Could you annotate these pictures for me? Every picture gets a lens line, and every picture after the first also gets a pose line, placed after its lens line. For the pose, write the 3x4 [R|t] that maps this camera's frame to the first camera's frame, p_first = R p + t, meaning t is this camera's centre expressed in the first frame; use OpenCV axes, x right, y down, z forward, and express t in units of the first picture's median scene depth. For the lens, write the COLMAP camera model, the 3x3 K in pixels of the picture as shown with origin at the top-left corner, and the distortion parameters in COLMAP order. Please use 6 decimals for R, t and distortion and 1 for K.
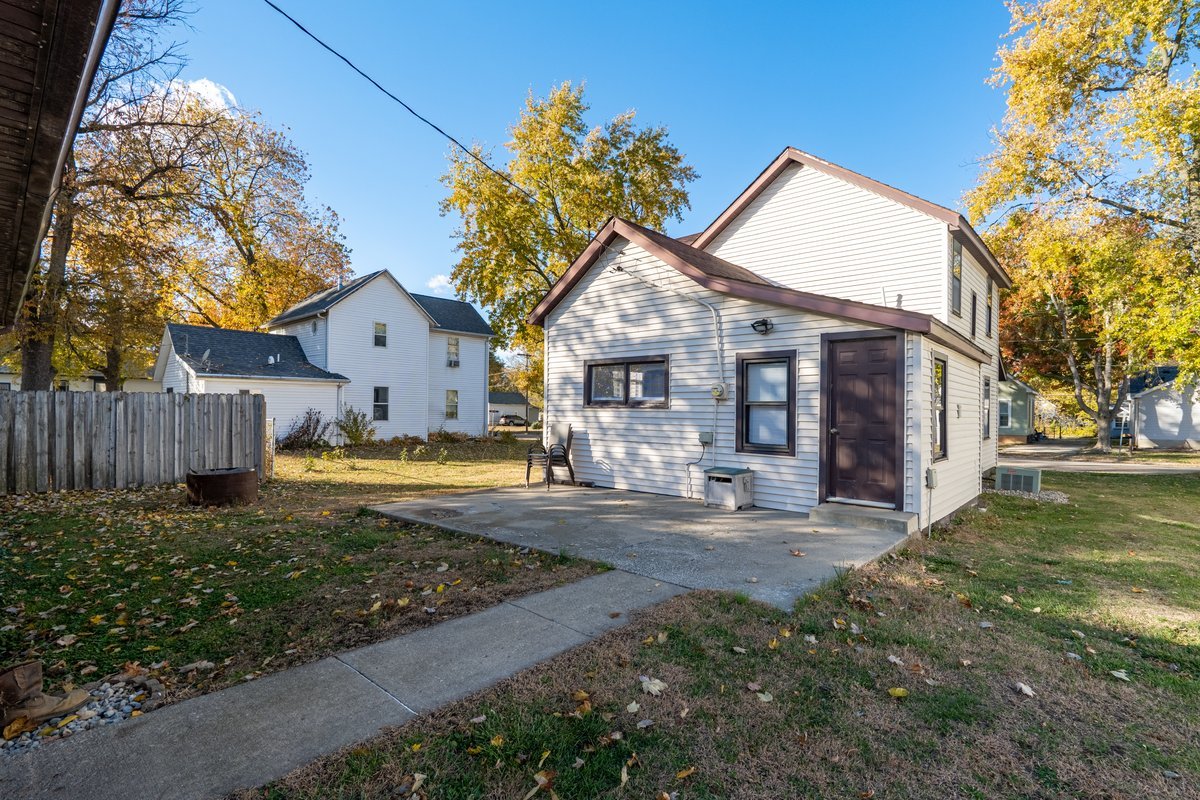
lens RADIAL K [[558.8, 0, 610.2], [0, 558.8, 411.6], [0, 0, 1]] dist [-0.002899, 0.000061]
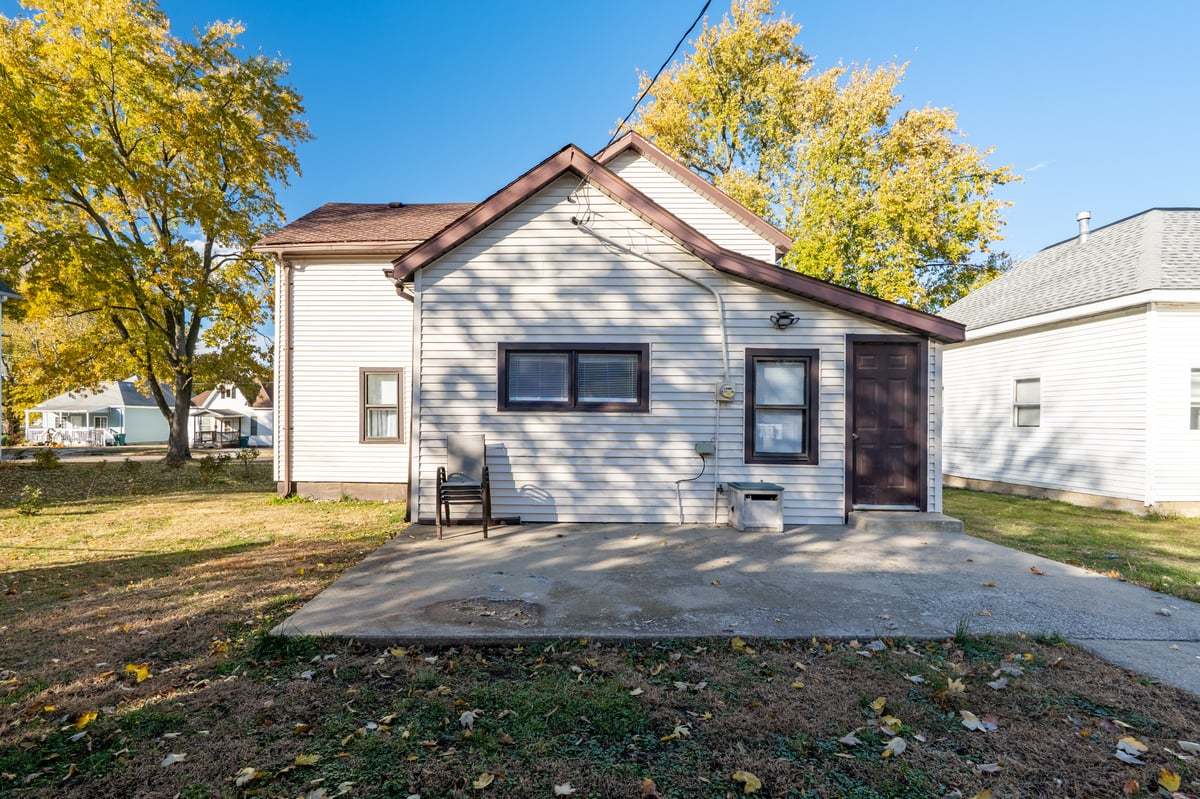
lens RADIAL K [[566.8, 0, 551.9], [0, 566.8, 429.1], [0, 0, 1]] dist [0.003909, 0.000272]
pose [[0.768109, -0.011397, 0.640217, -0.516780], [0.000809, 0.999858, 0.016829, 0.003999], [-0.640318, -0.012409, 0.768009, 0.481604]]
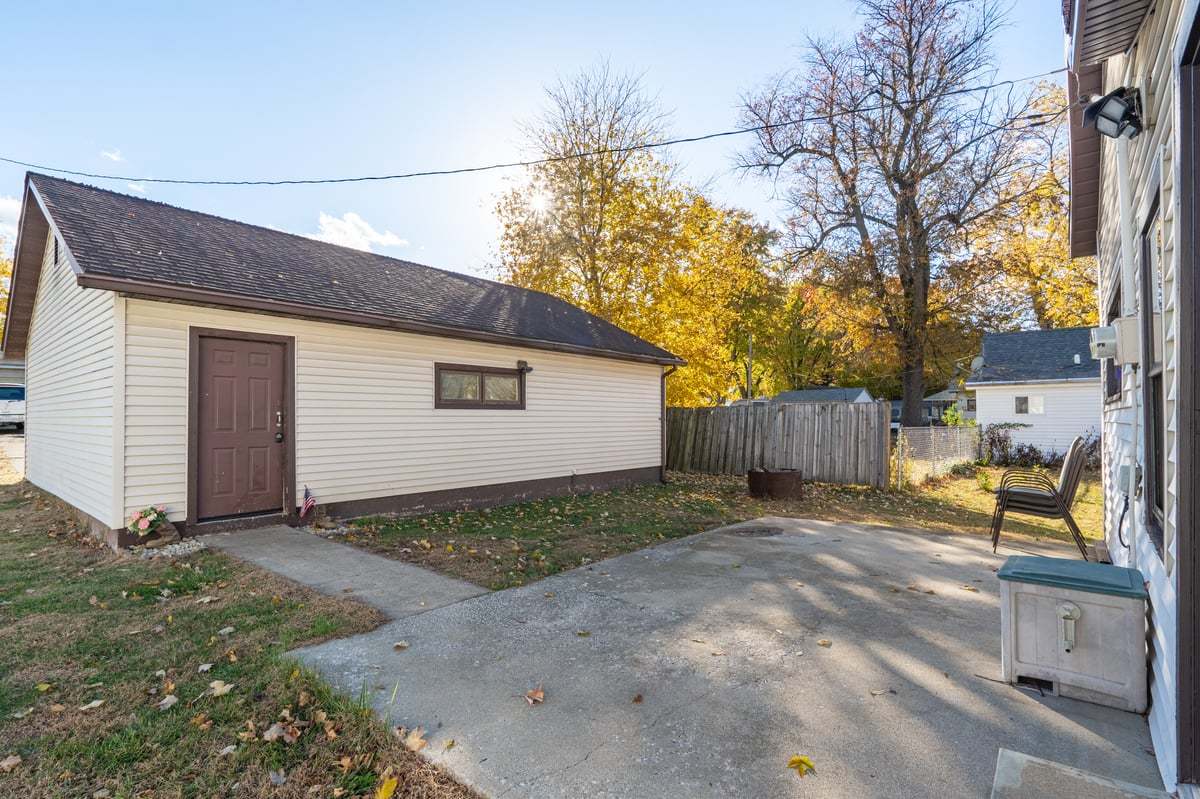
lens RADIAL K [[571.0, 0, 586.7], [0, 571.0, 400.1], [0, 0, 1]] dist [-0.001803, -0.000124]
pose [[0.020485, -0.042521, -0.998886, 0.501585], [-0.003064, 0.999088, -0.042593, 0.014518], [0.999785, 0.003933, 0.020336, 0.623965]]
